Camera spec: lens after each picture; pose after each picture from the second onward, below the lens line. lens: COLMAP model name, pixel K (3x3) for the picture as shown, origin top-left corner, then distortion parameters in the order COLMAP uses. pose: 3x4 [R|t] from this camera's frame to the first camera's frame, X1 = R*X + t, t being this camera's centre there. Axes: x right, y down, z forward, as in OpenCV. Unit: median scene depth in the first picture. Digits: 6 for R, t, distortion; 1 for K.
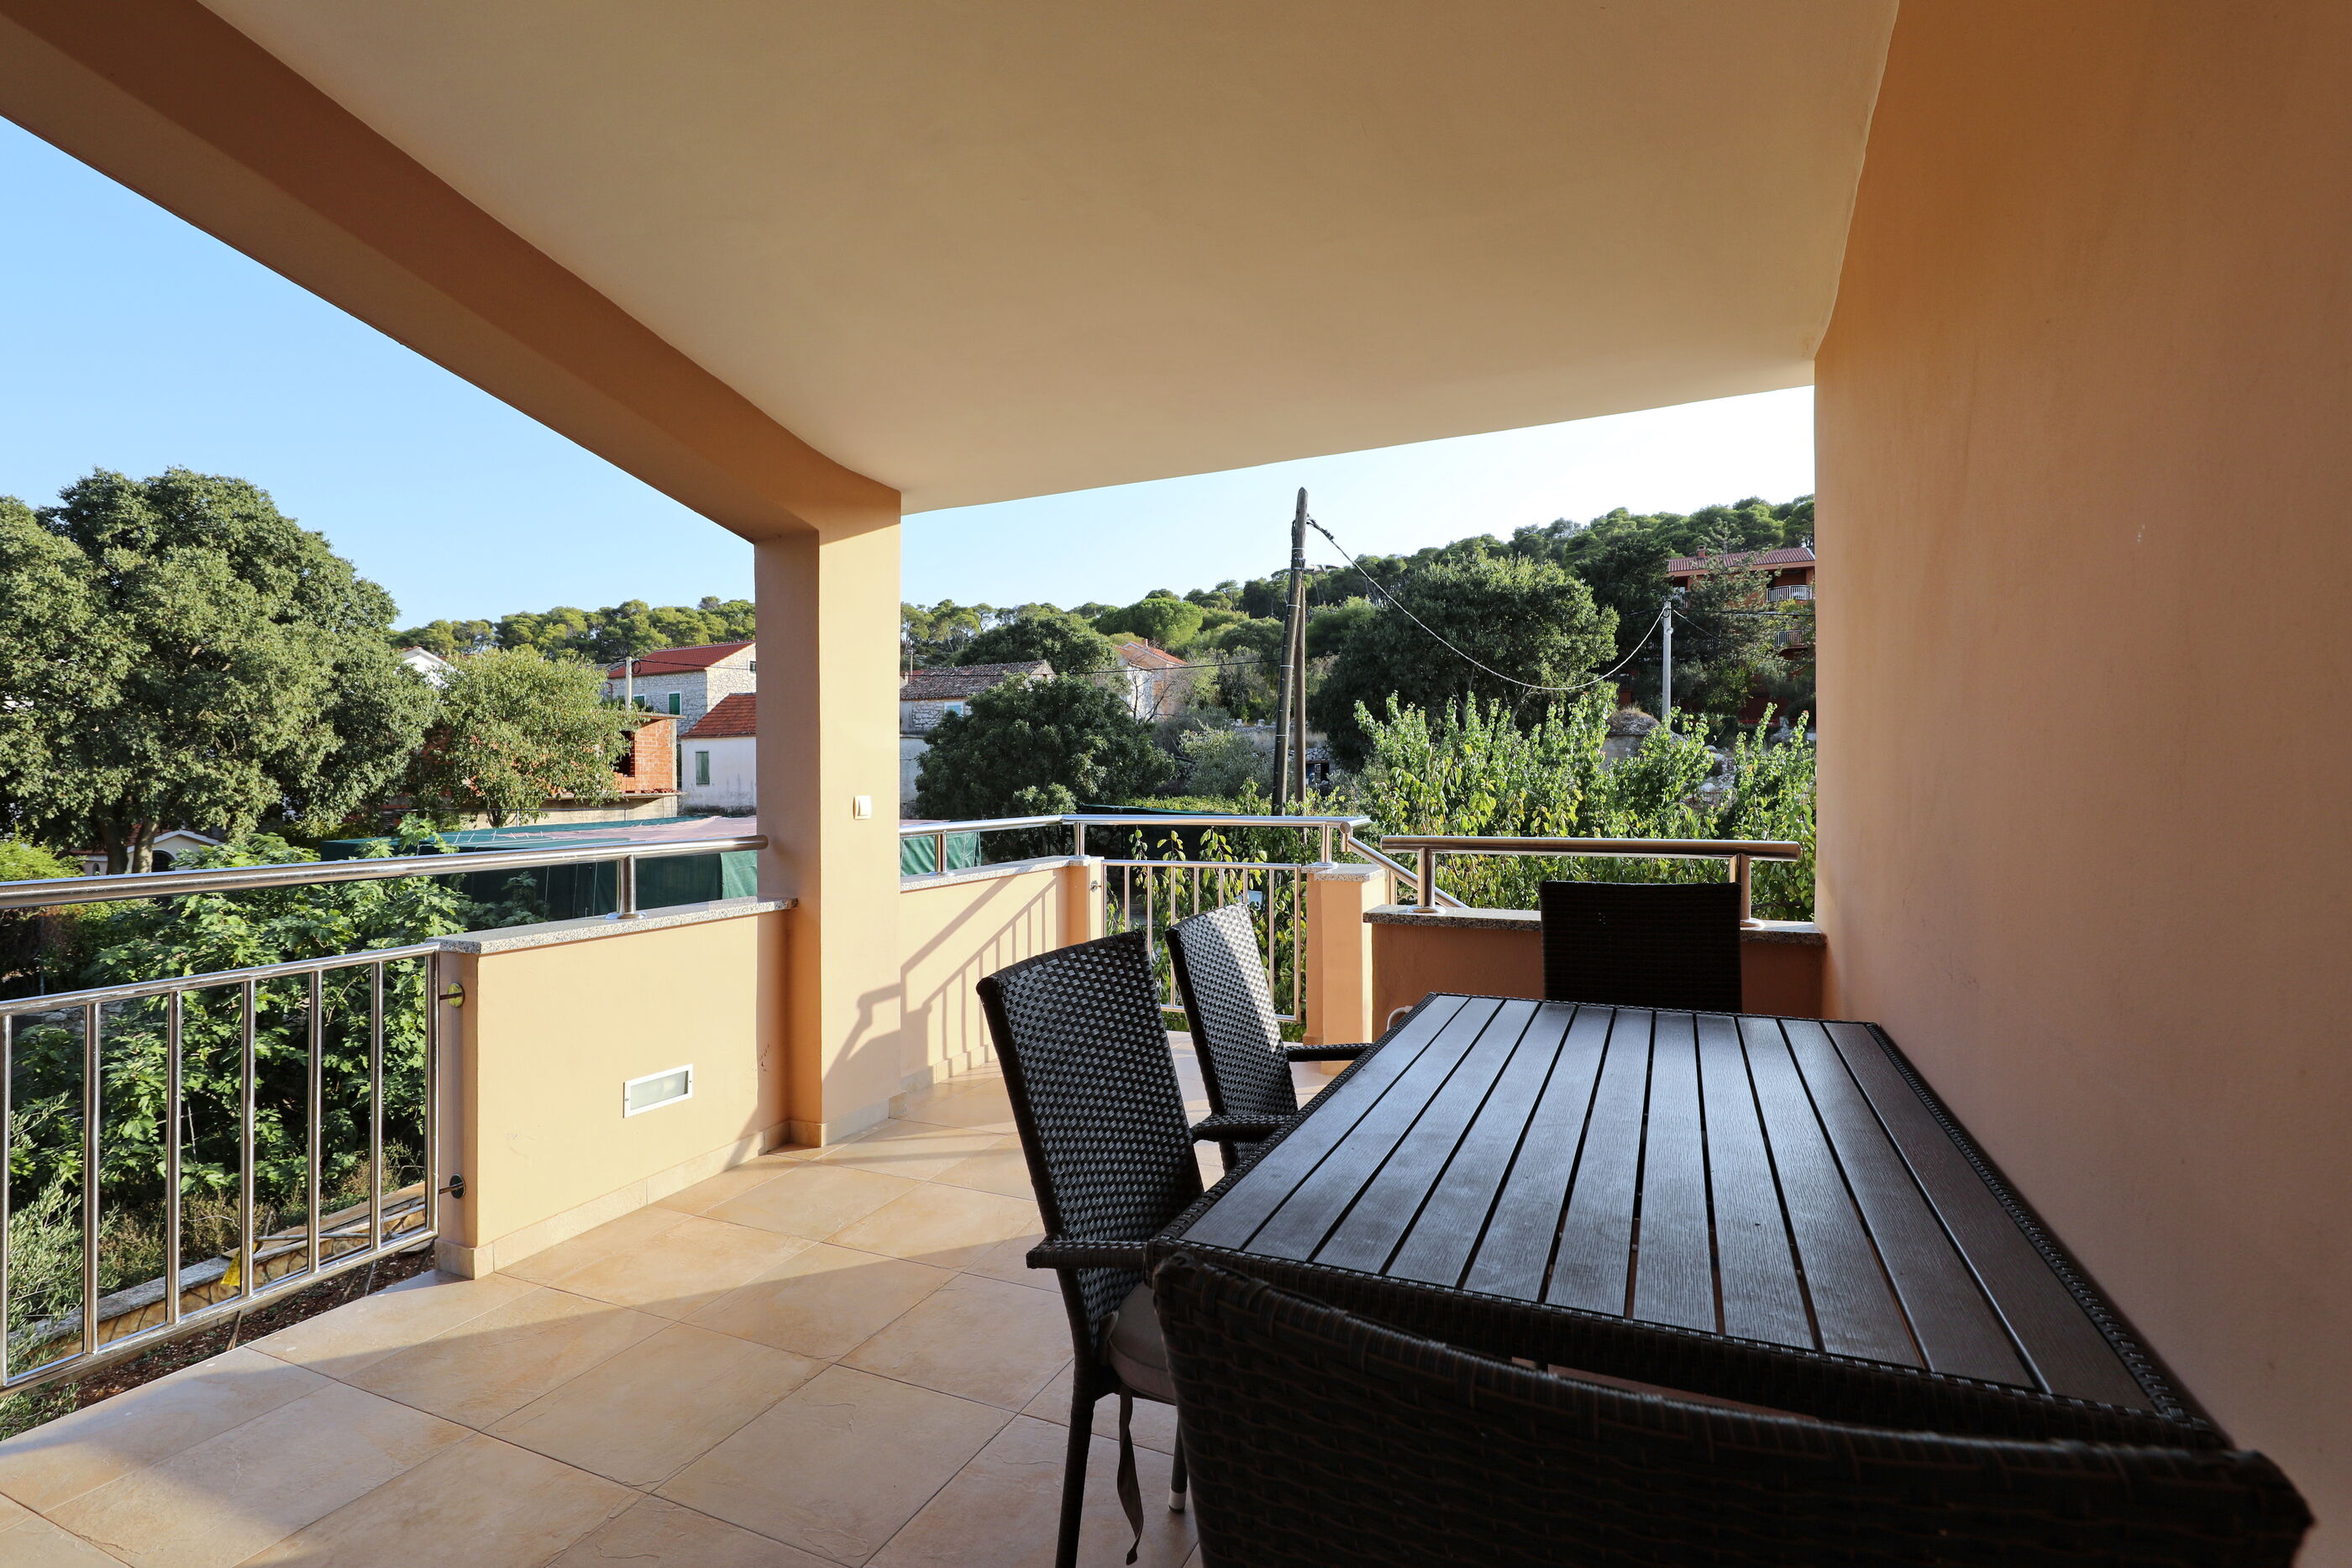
lens RADIAL K [[1066.1, 0, 1222.8], [0, 1066.1, 780.3], [0, 0, 1]] dist [-0.000956, -0.000210]
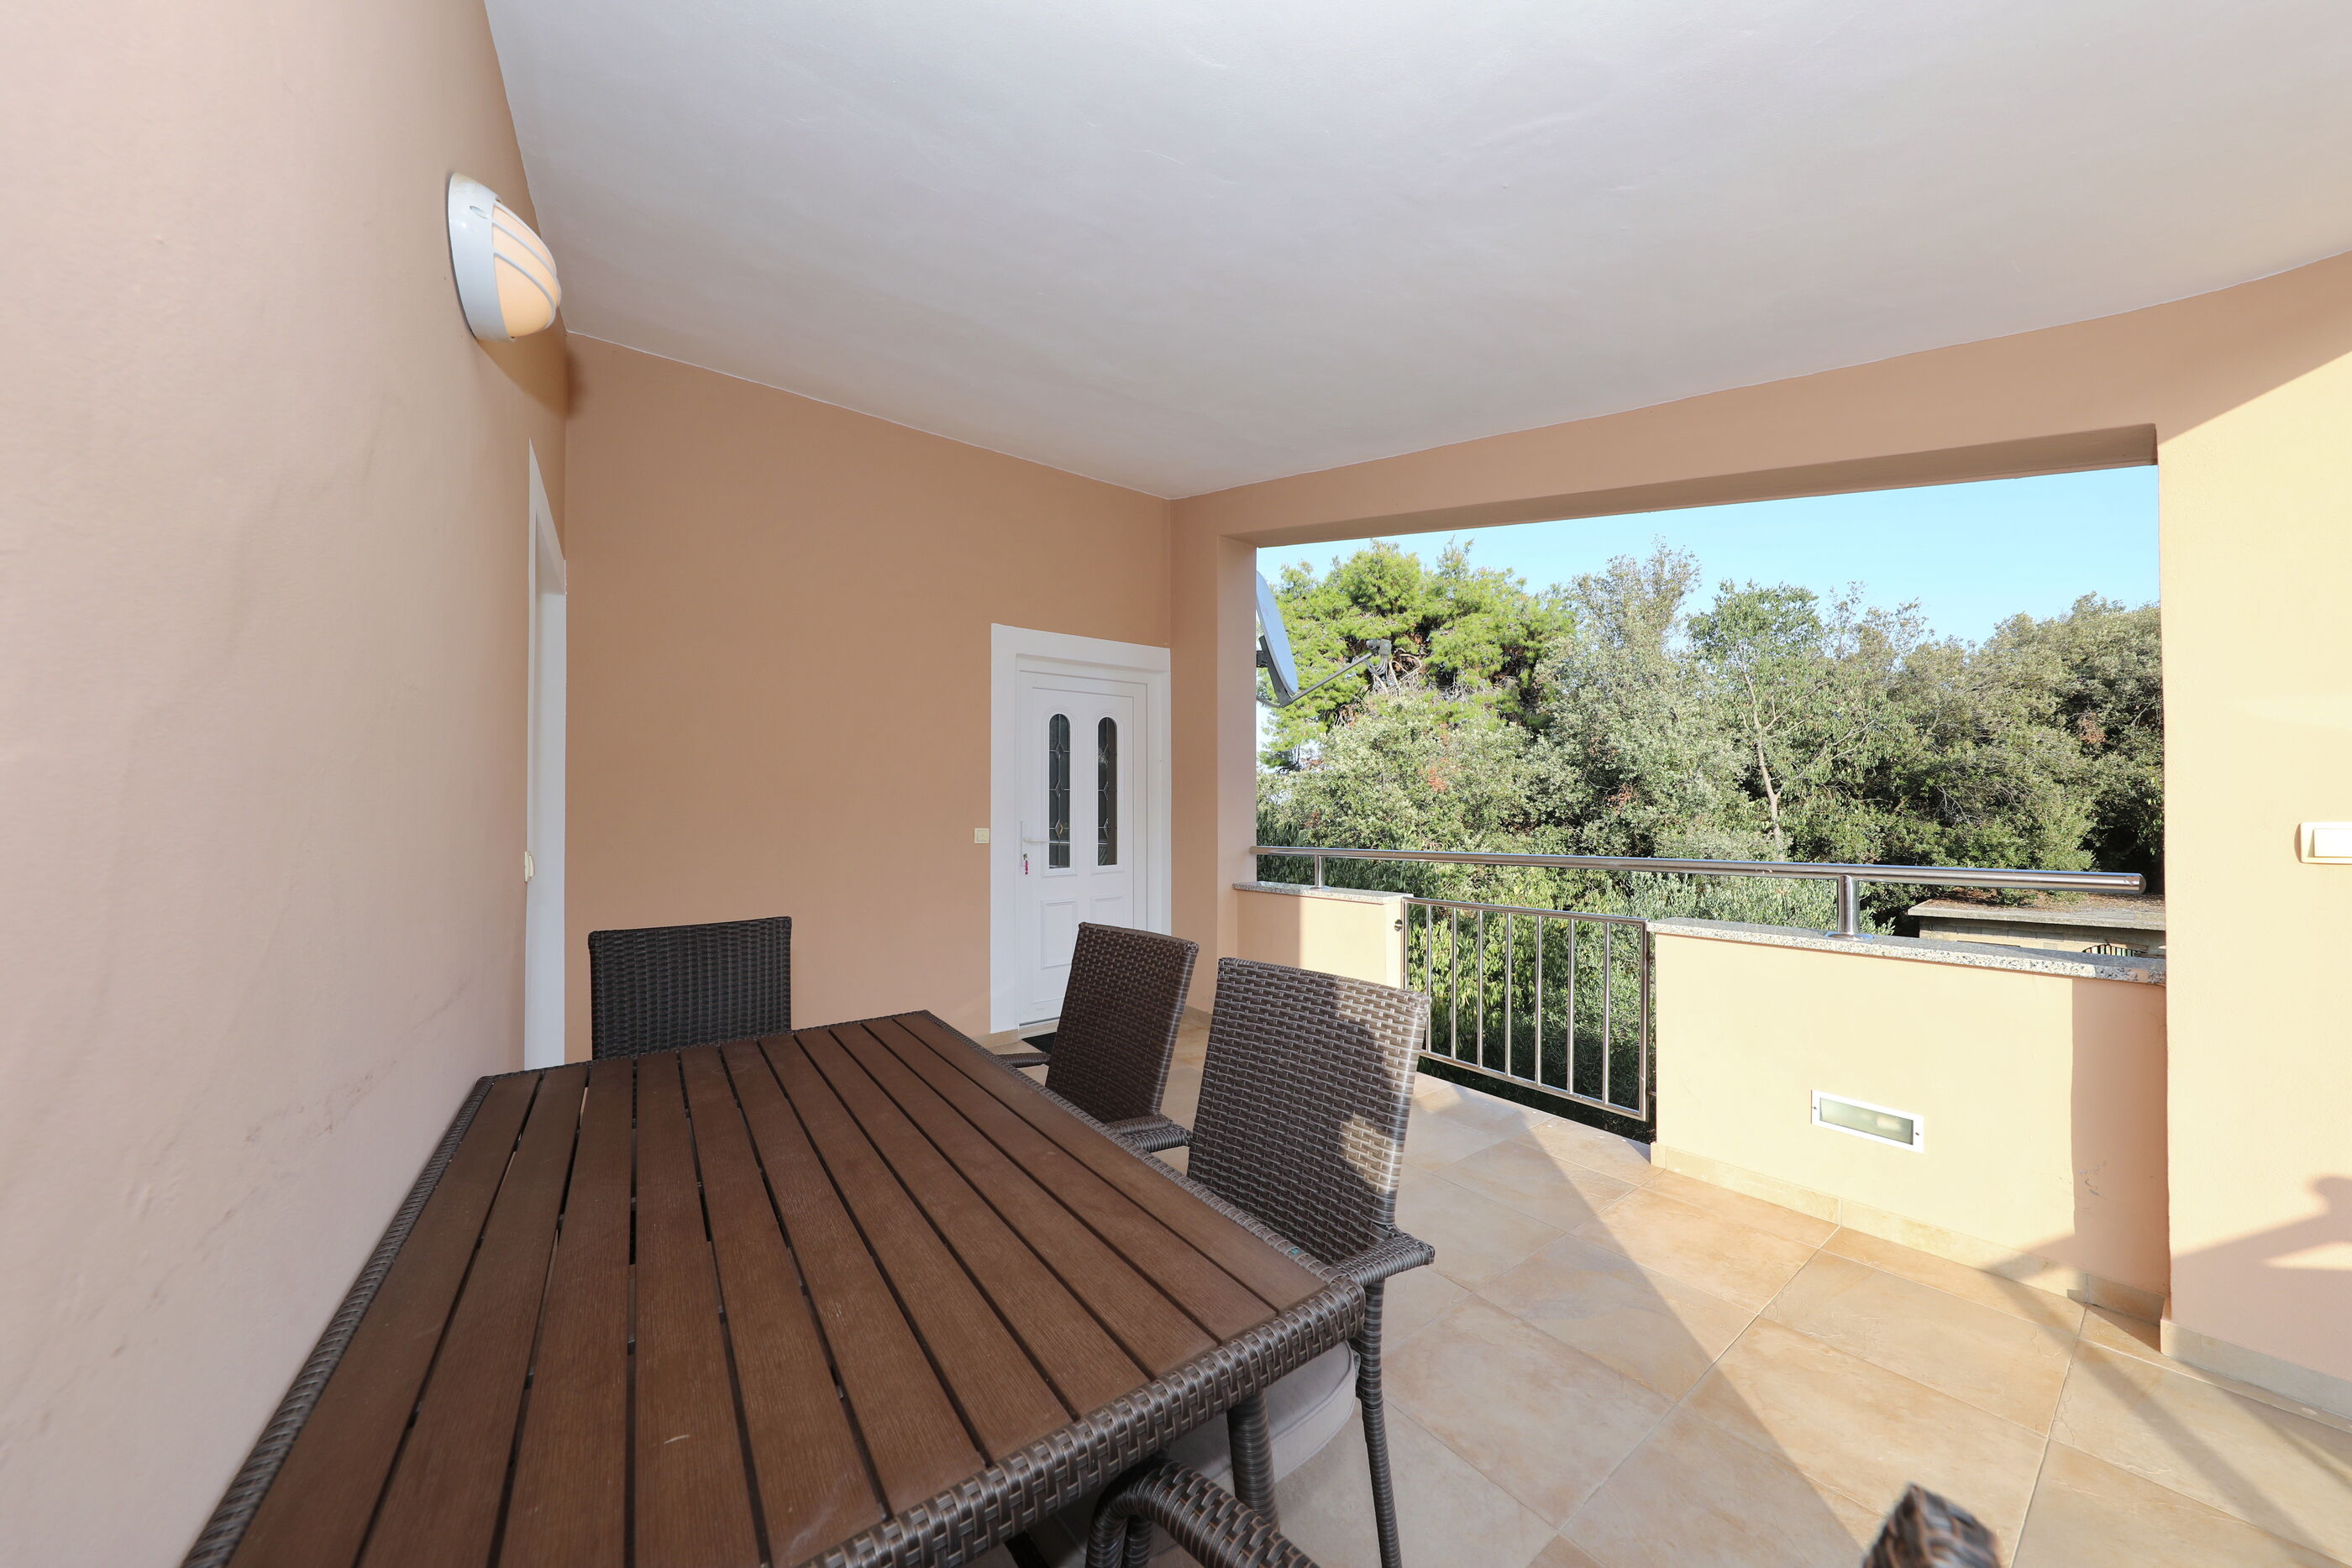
lens RADIAL K [[731.7, 0, 1173.2], [0, 731.7, 805.2], [0, 0, 1]] dist [0.000073, 0.000021]
pose [[-0.506916, 0.002128, -0.861993, 0.100598], [0.015609, 0.999856, -0.006711, -0.000500], [0.861854, -0.016857, -0.506876, 0.220893]]
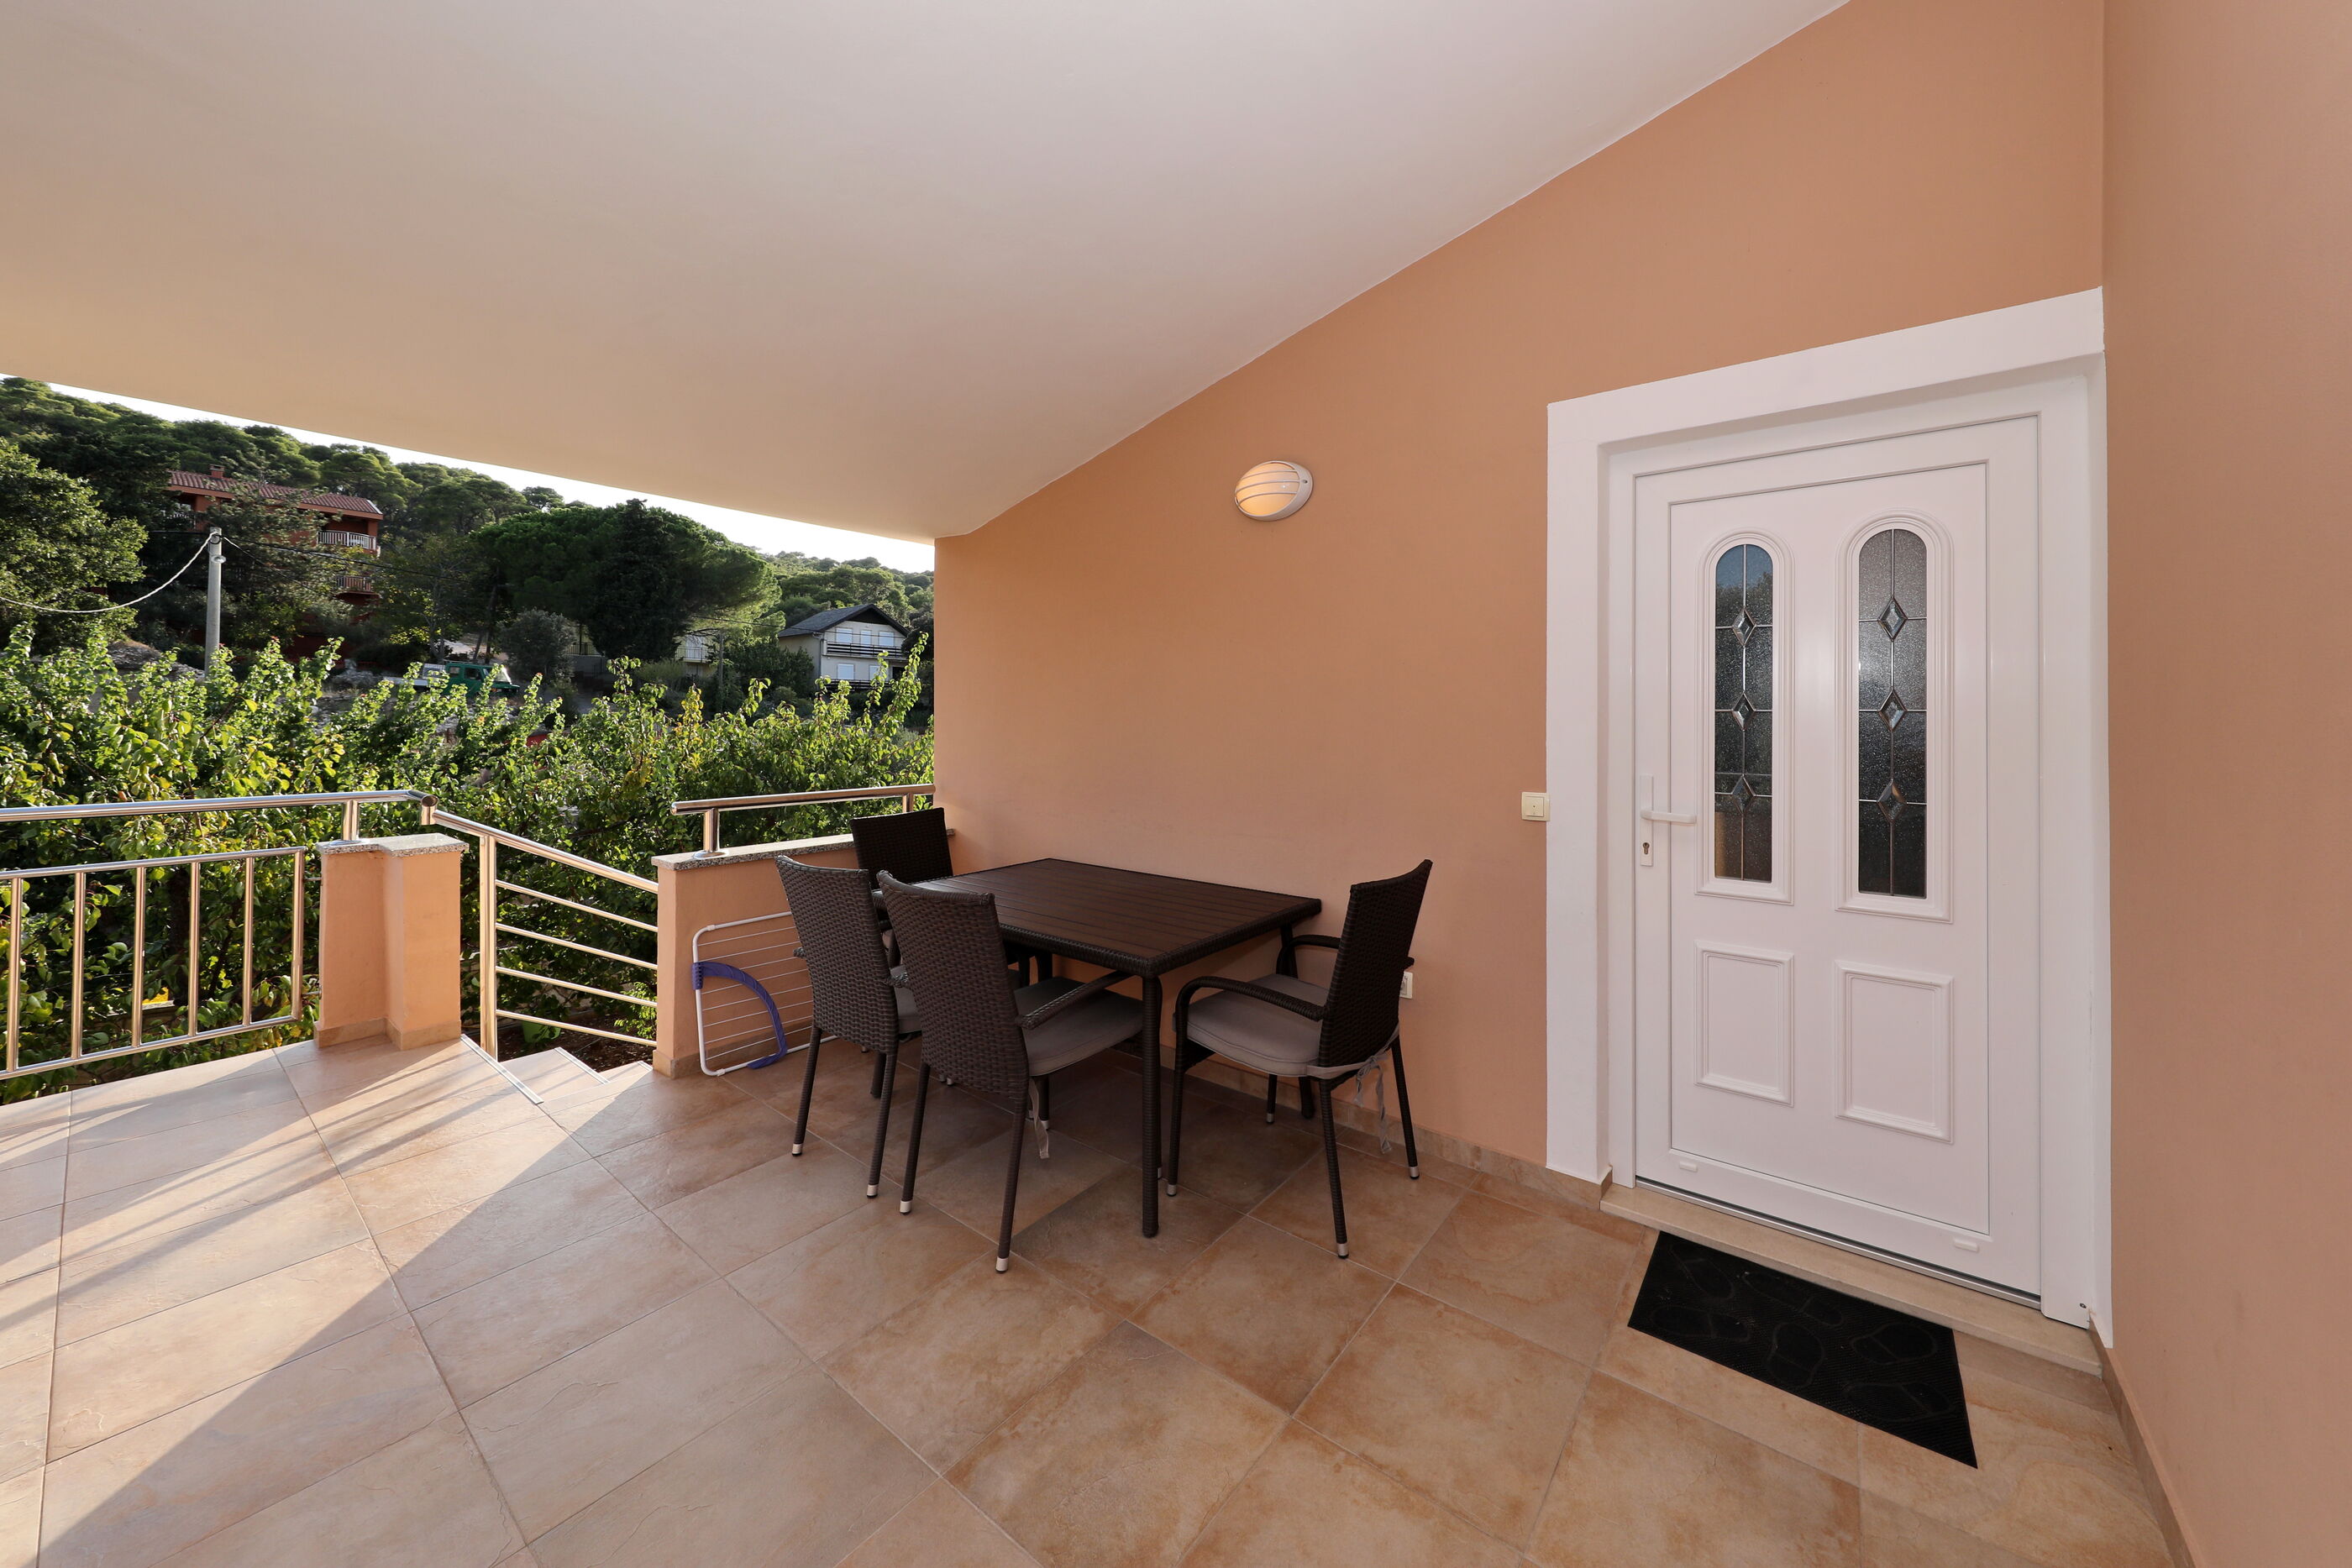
lens RADIAL K [[832.5, 0, 1181.2], [0, 832.5, 712.1], [0, 0, 1]] dist [-0.000001, -0.000015]
pose [[0.257605, 0.006471, 0.966229, -0.178629], [-0.001177, 0.999979, -0.006384, -0.013579], [-0.966249, 0.000507, 0.257608, 0.036299]]
